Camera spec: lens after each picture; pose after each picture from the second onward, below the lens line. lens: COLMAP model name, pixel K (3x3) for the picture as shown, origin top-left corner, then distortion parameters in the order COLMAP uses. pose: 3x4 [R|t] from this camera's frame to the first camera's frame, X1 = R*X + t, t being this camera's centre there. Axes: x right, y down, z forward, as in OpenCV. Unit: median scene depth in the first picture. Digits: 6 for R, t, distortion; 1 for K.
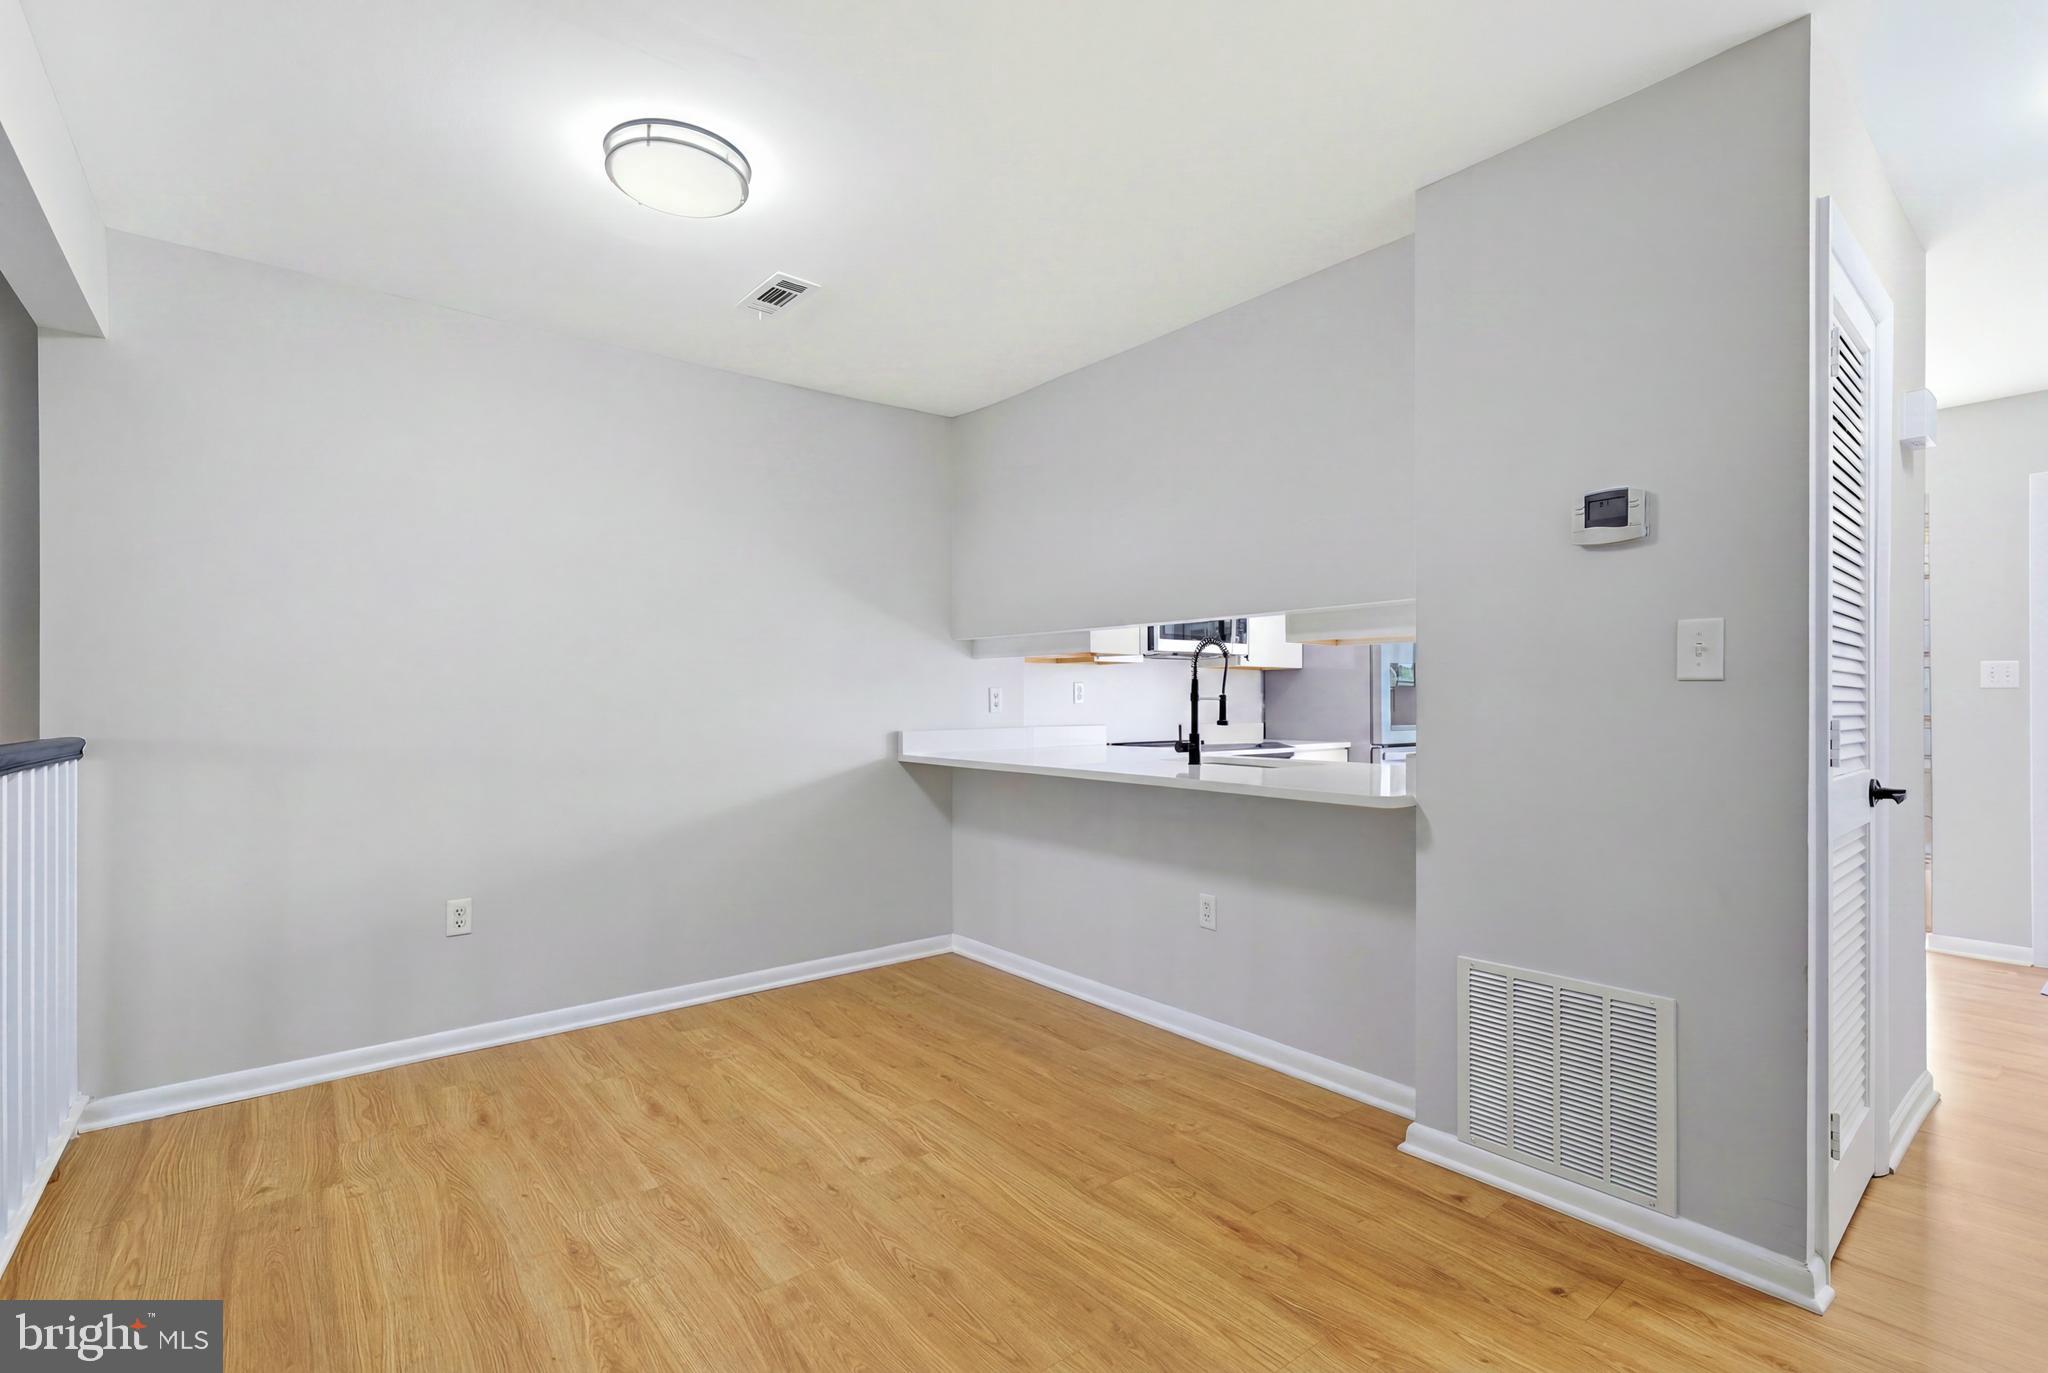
lens RADIAL K [[917.4, 0, 1024.1], [0, 917.4, 699.4], [0, 0, 1]] dist [-0.000138, 0.000266]
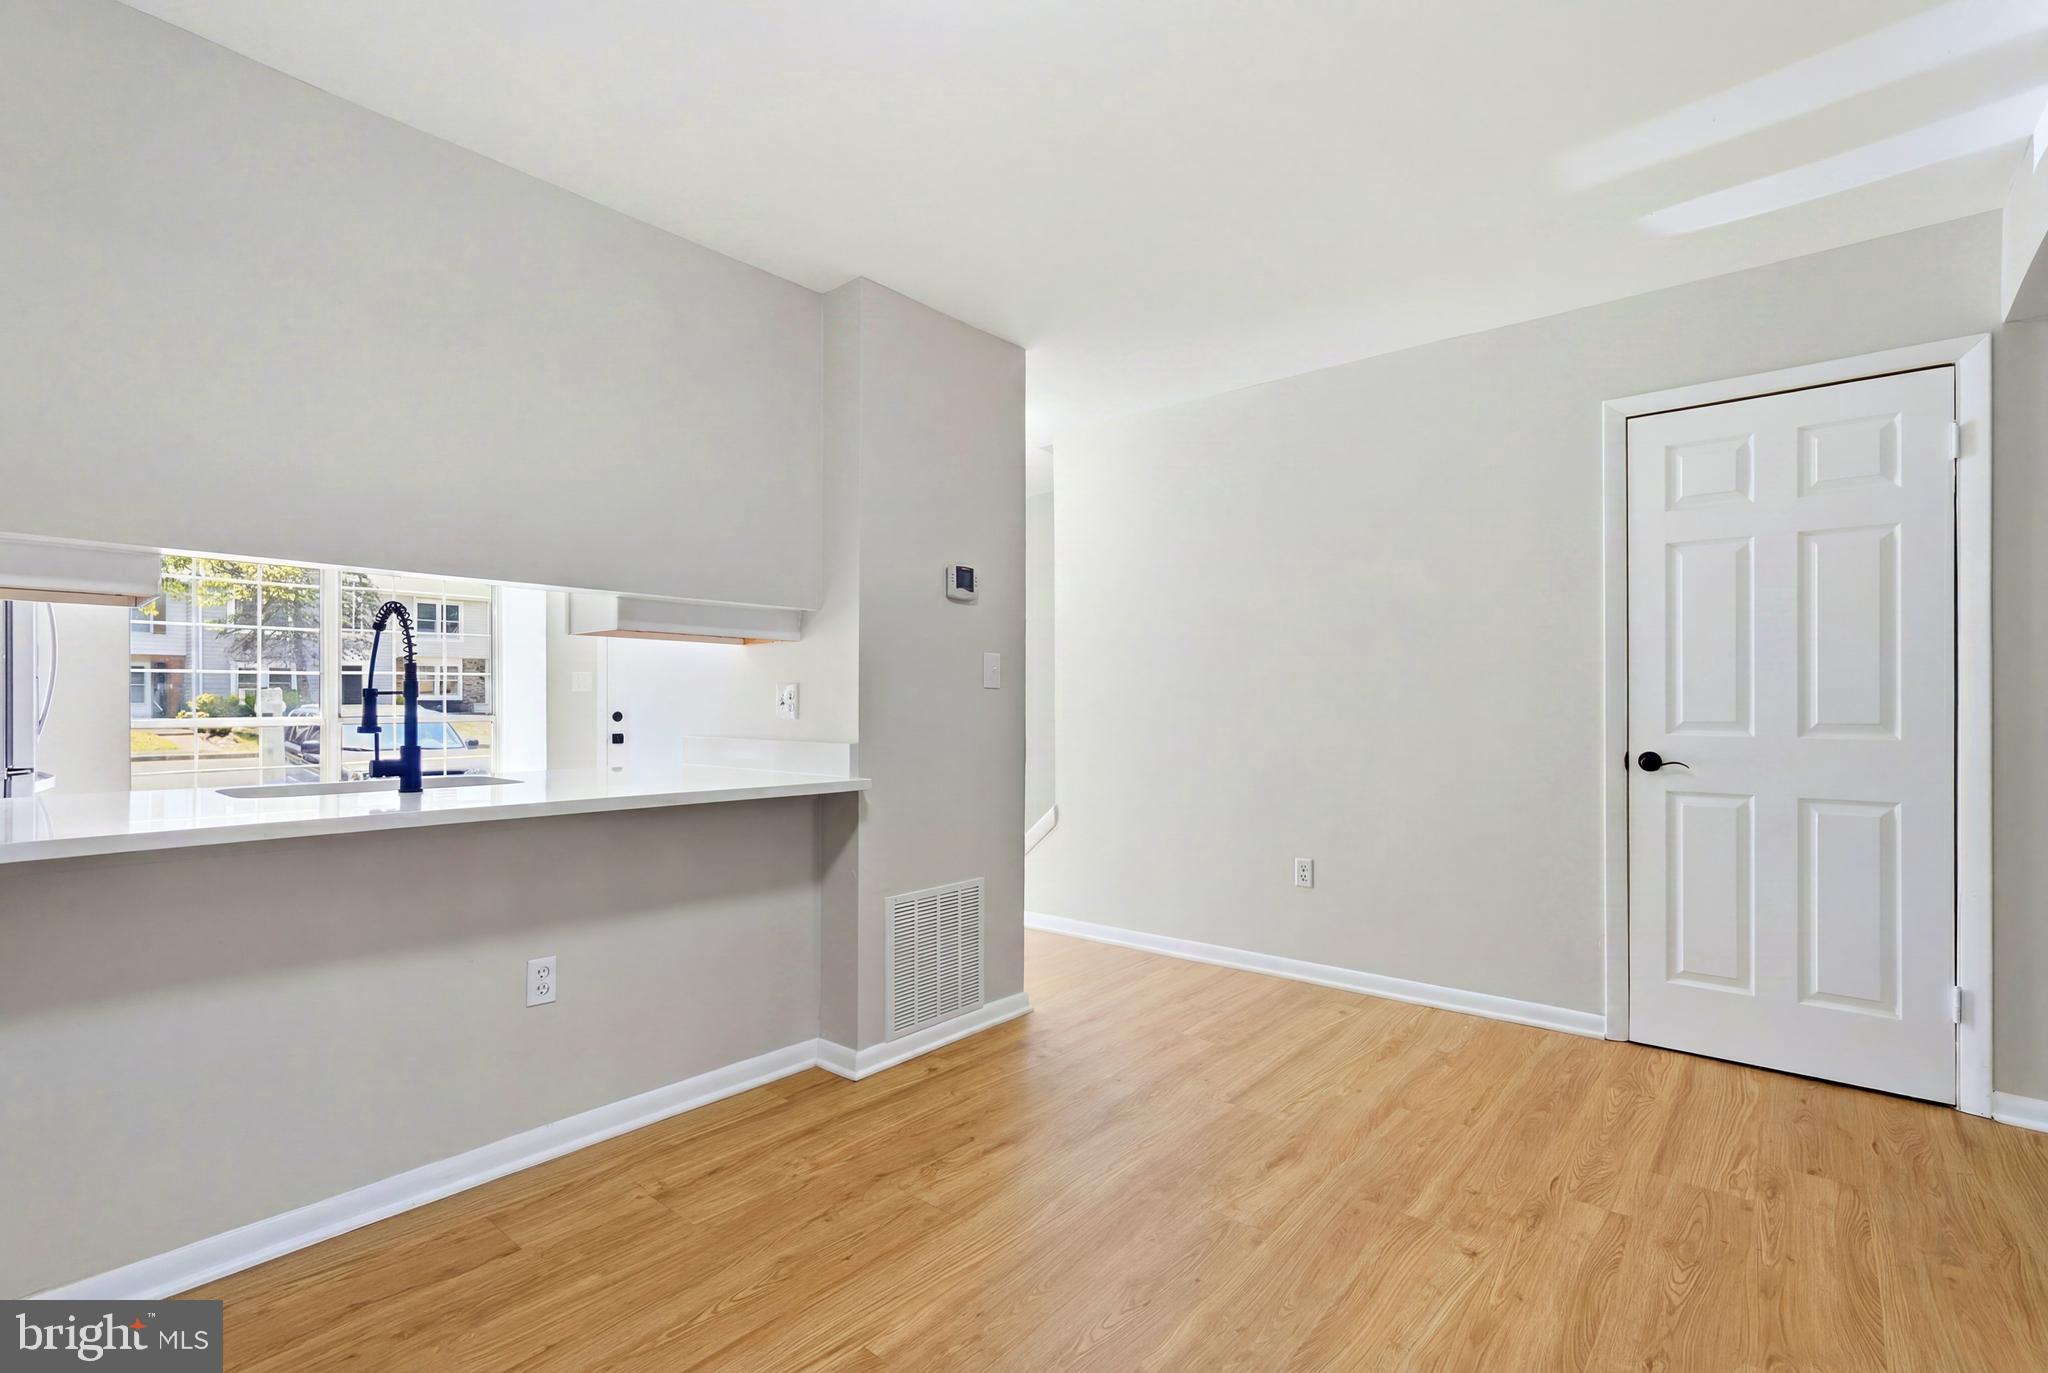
lens RADIAL K [[927.2, 0, 1031.1], [0, 927.2, 694.1], [0, 0, 1]] dist [-0.018303, 0.010098]
pose [[-0.166117, 0.007444, 0.986078, -0.810946], [-0.003673, 0.999960, -0.008167, 0.003416], [-0.986099, -0.004979, -0.166083, 0.987710]]
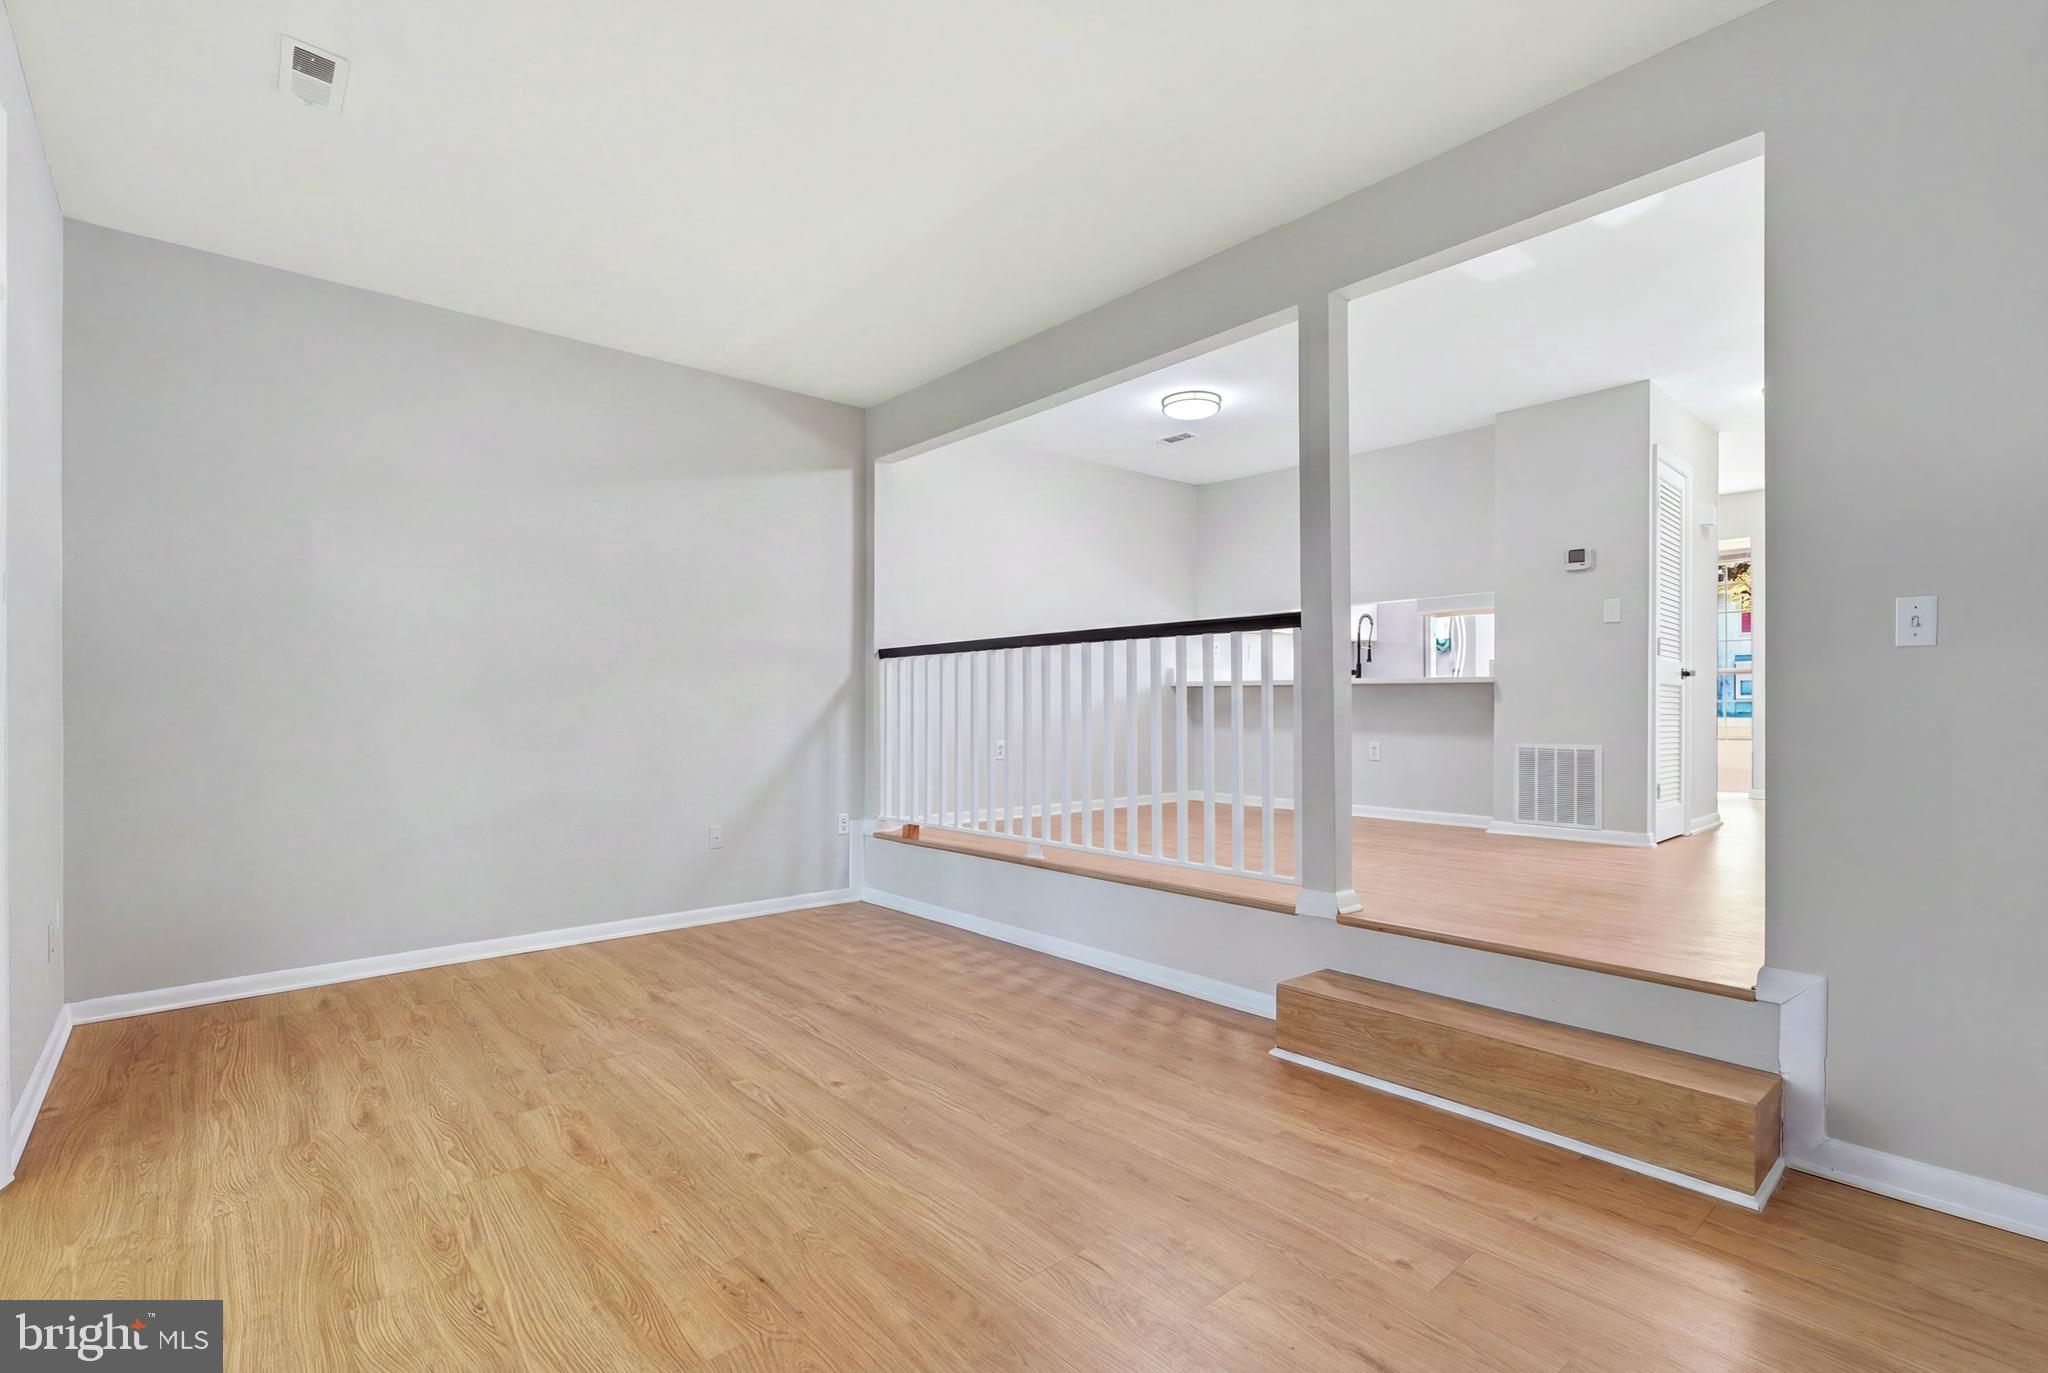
lens RADIAL K [[912.1, 0, 1025.5], [0, 912.1, 701.7], [0, 0, 1]] dist [-0.021009, -0.000088]
pose [[0.998569, 0.007313, 0.052983, -0.867145], [-0.007162, 0.999970, -0.003029, 0.181613], [-0.053003, 0.002645, 0.998591, -1.207696]]
